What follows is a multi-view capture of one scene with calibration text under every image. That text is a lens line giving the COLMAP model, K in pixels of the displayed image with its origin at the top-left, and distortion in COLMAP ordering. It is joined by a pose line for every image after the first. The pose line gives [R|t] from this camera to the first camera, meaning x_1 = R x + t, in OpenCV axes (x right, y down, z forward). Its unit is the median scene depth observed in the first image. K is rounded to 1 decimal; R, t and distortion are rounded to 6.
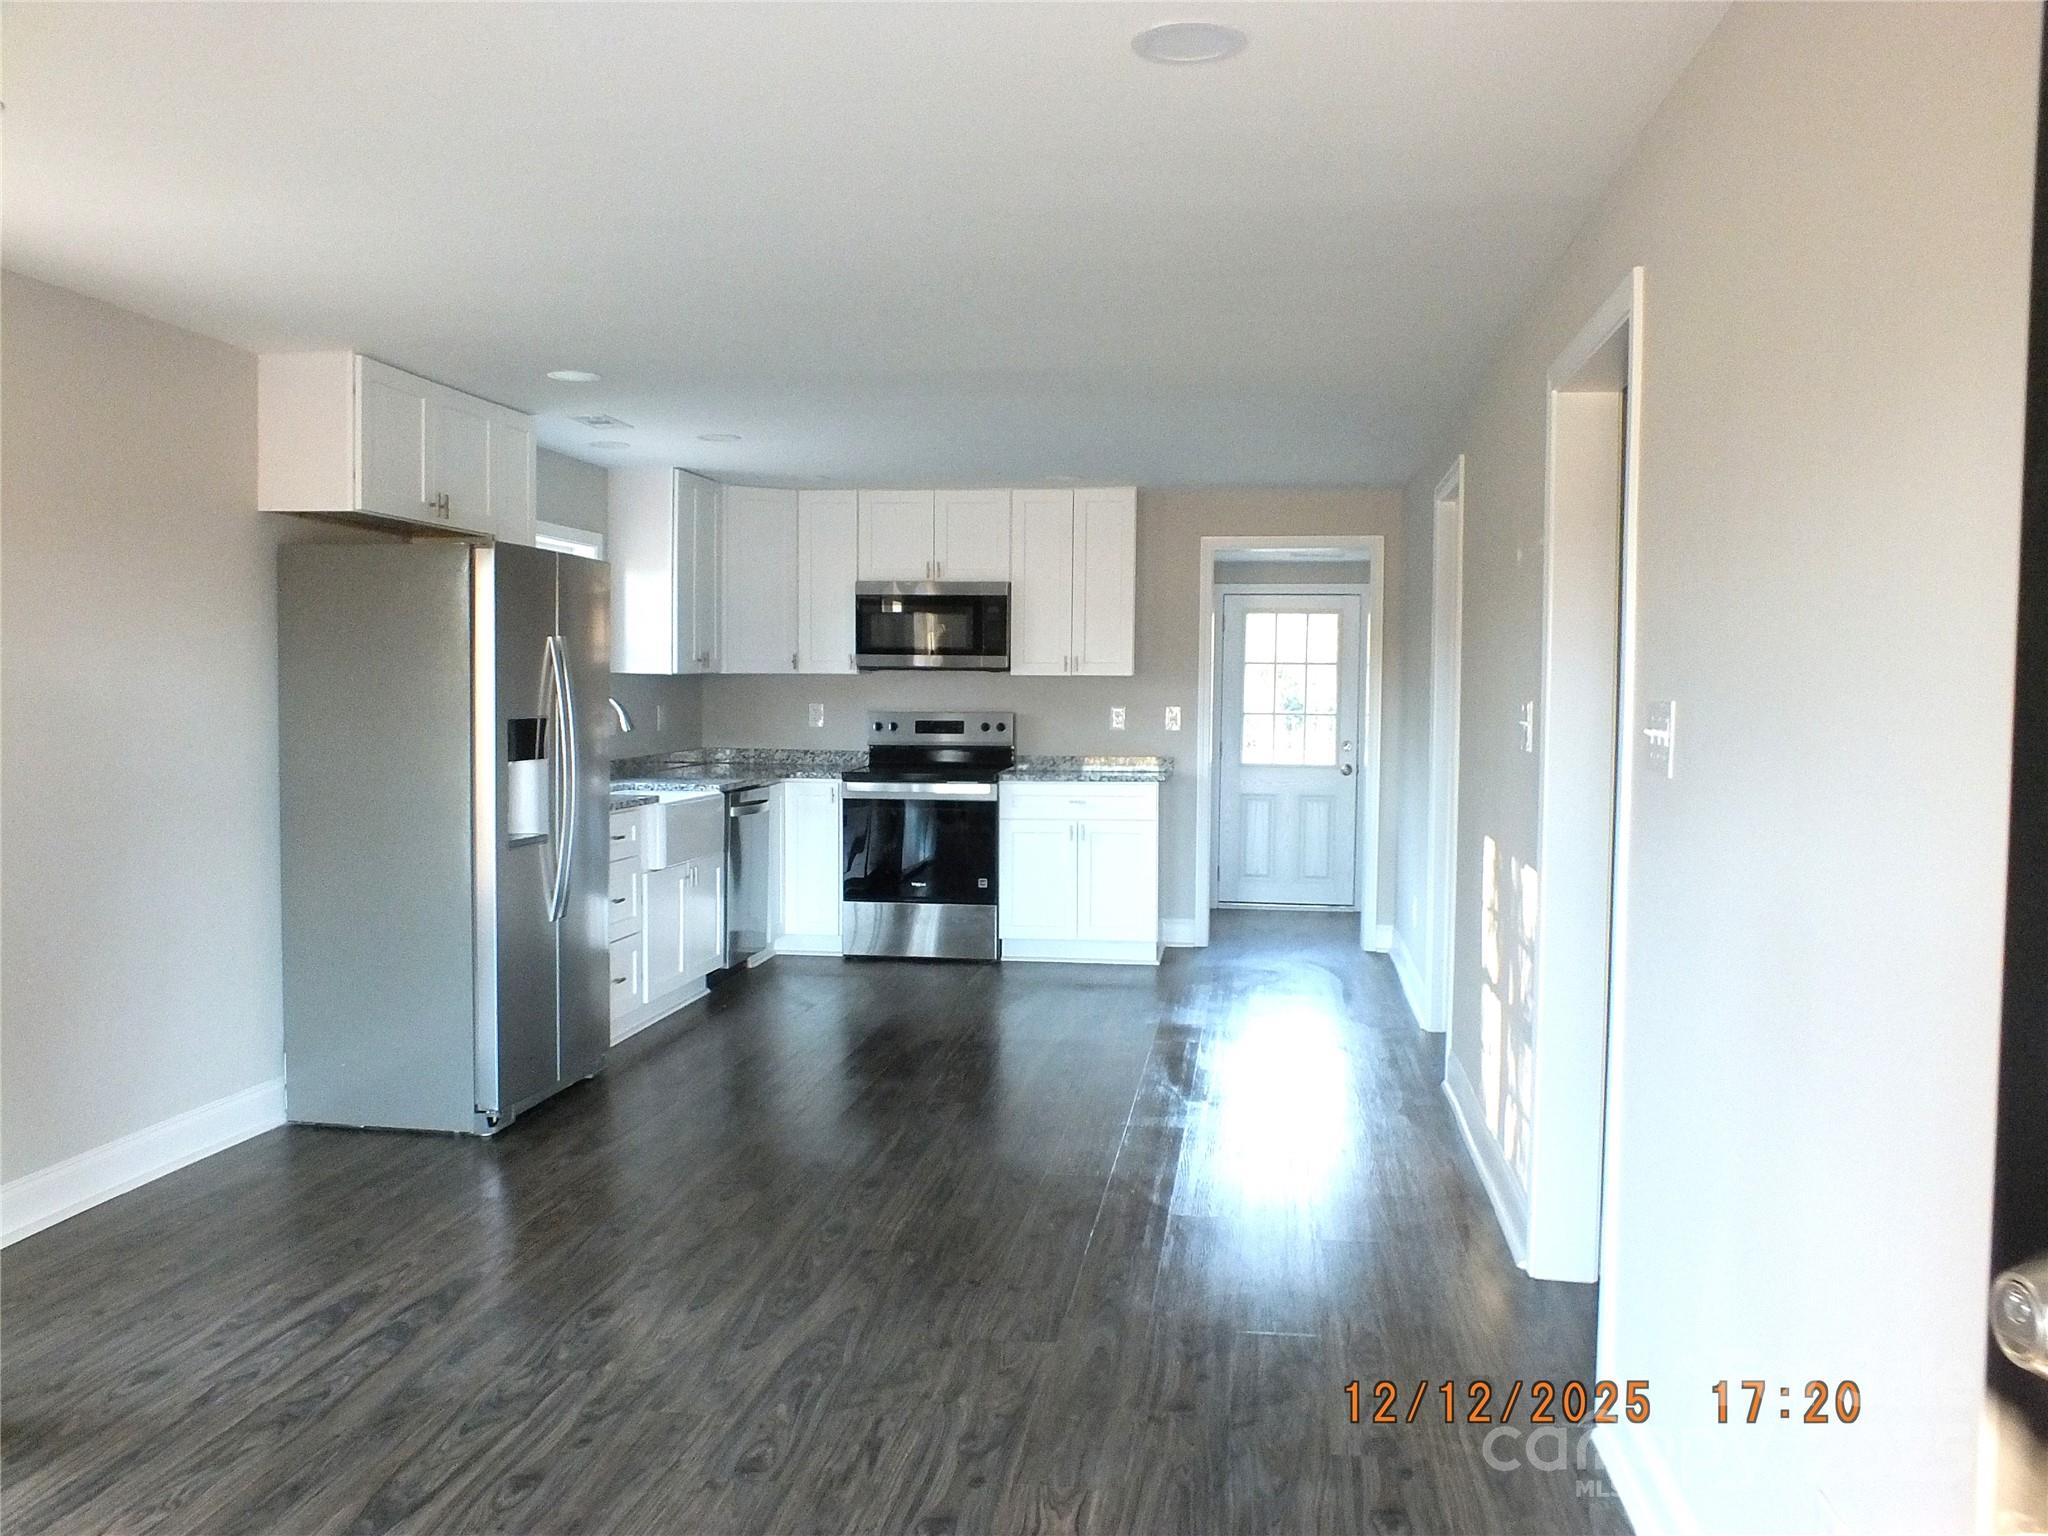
lens RADIAL K [[1690.9, 0, 1015.5], [0, 1690.9, 785.0], [0, 0, 1]] dist [-0.055832, 0.055861]
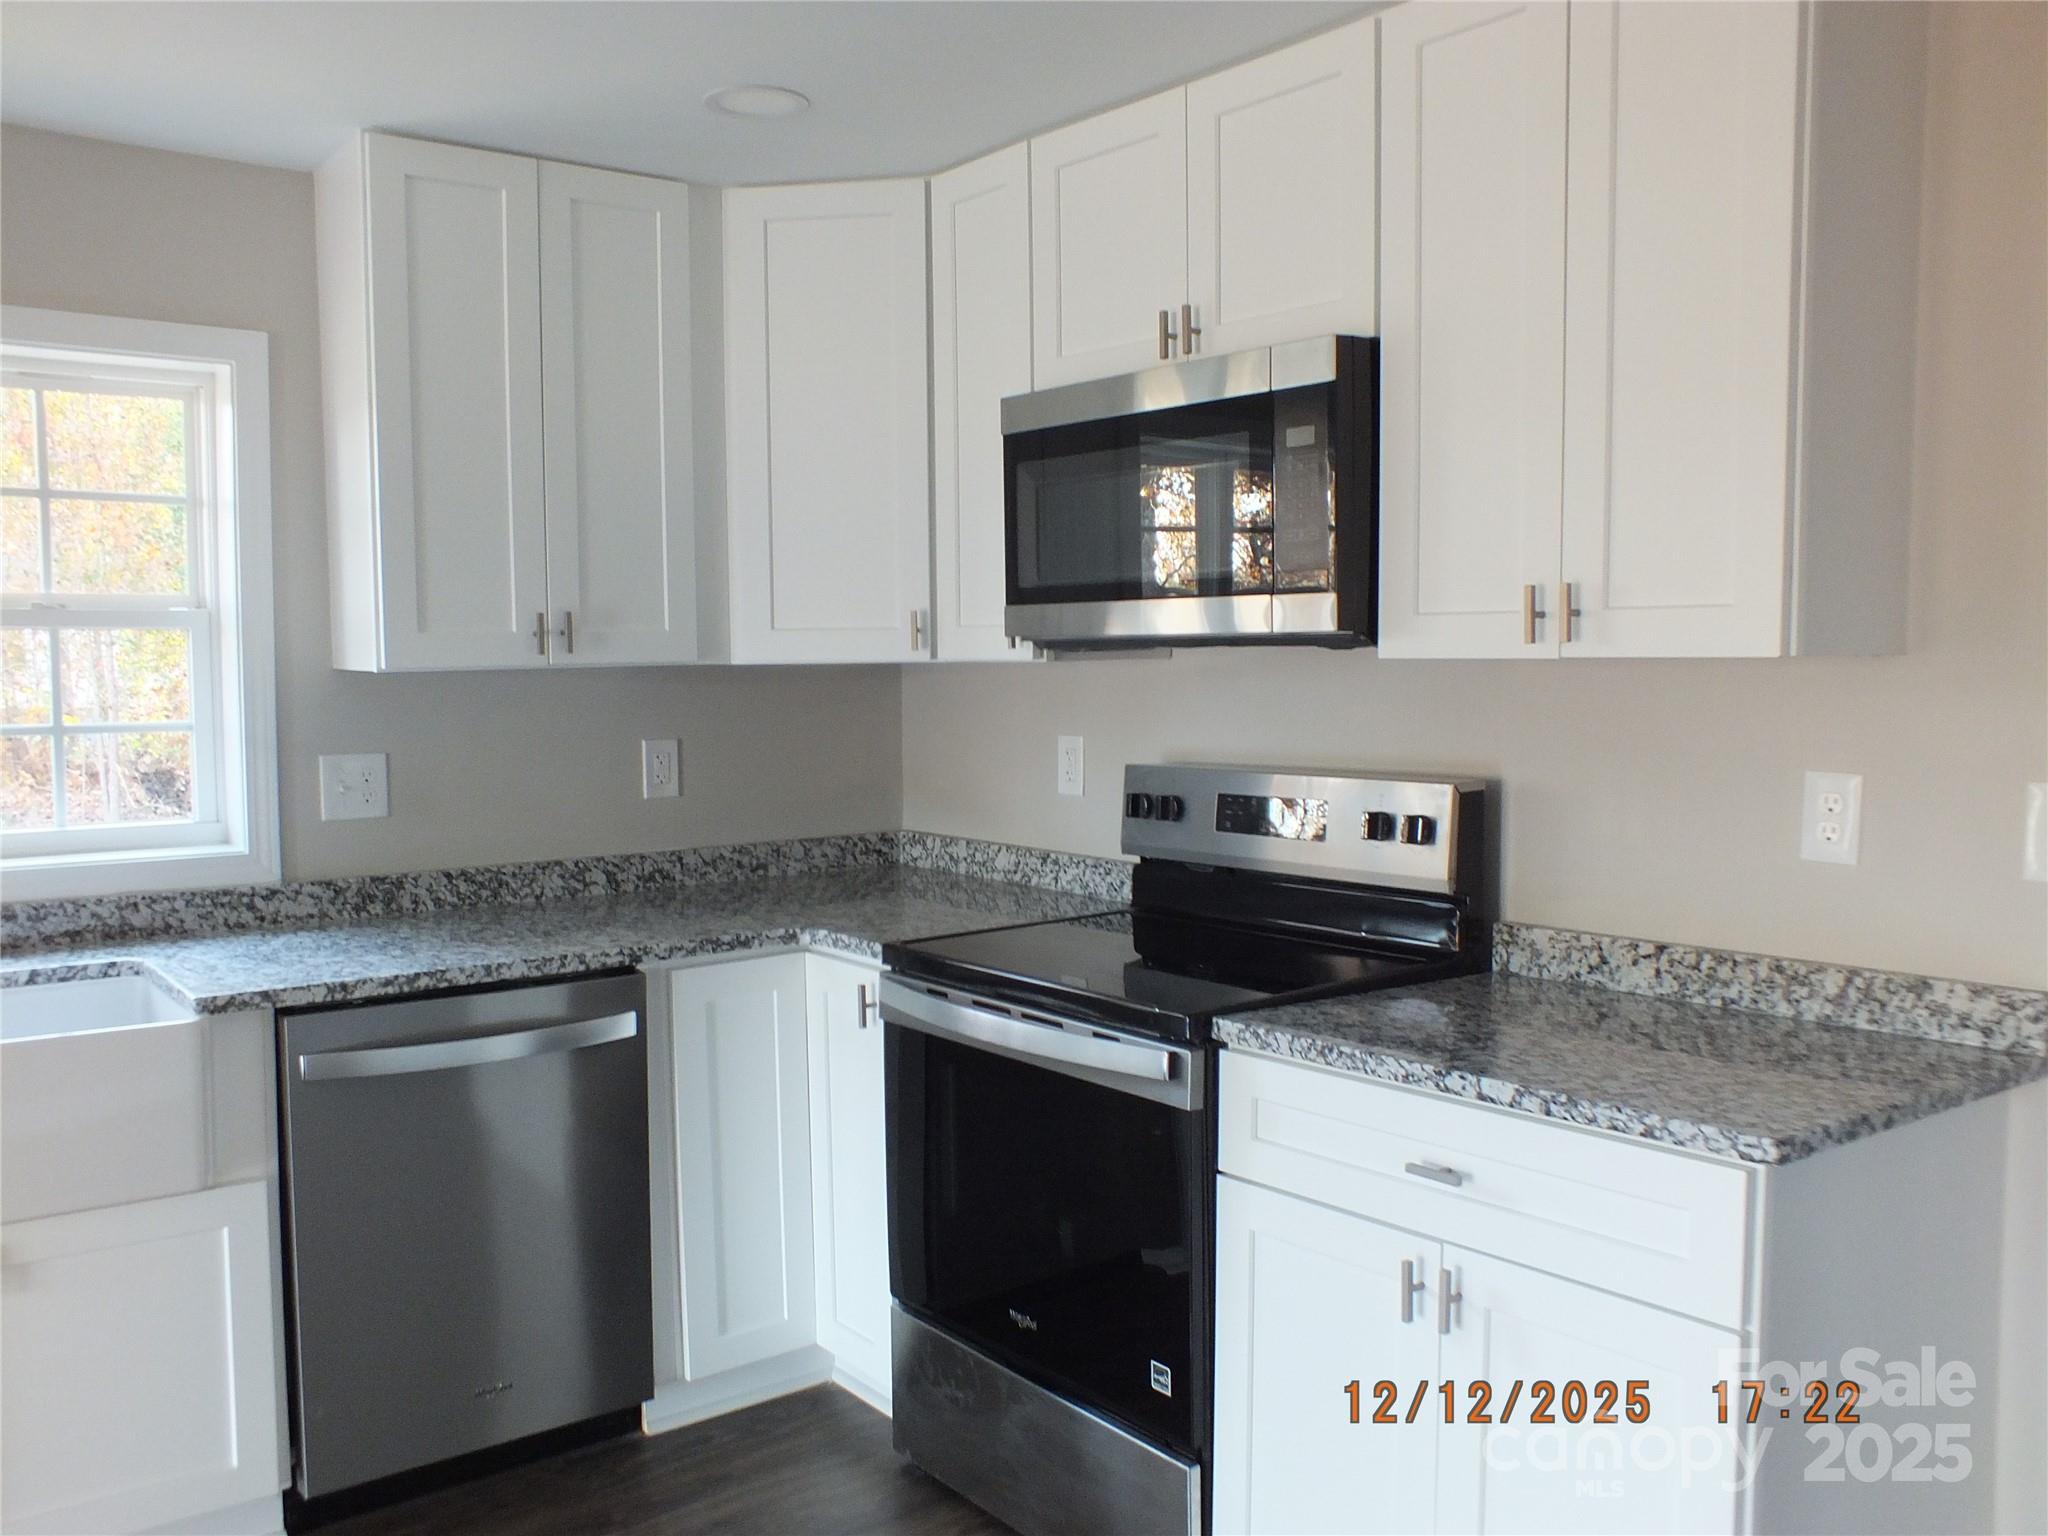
lens RADIAL K [[1706.5, 0, 1004.0], [0, 1706.5, 765.3], [0, 0, 1]] dist [-0.061675, 0.061245]
pose [[0.716915, 0.033693, -0.696346, 0.161808], [-0.031979, 0.999369, 0.015431, -0.051391], [0.696427, 0.011206, 0.717540, 0.774282]]
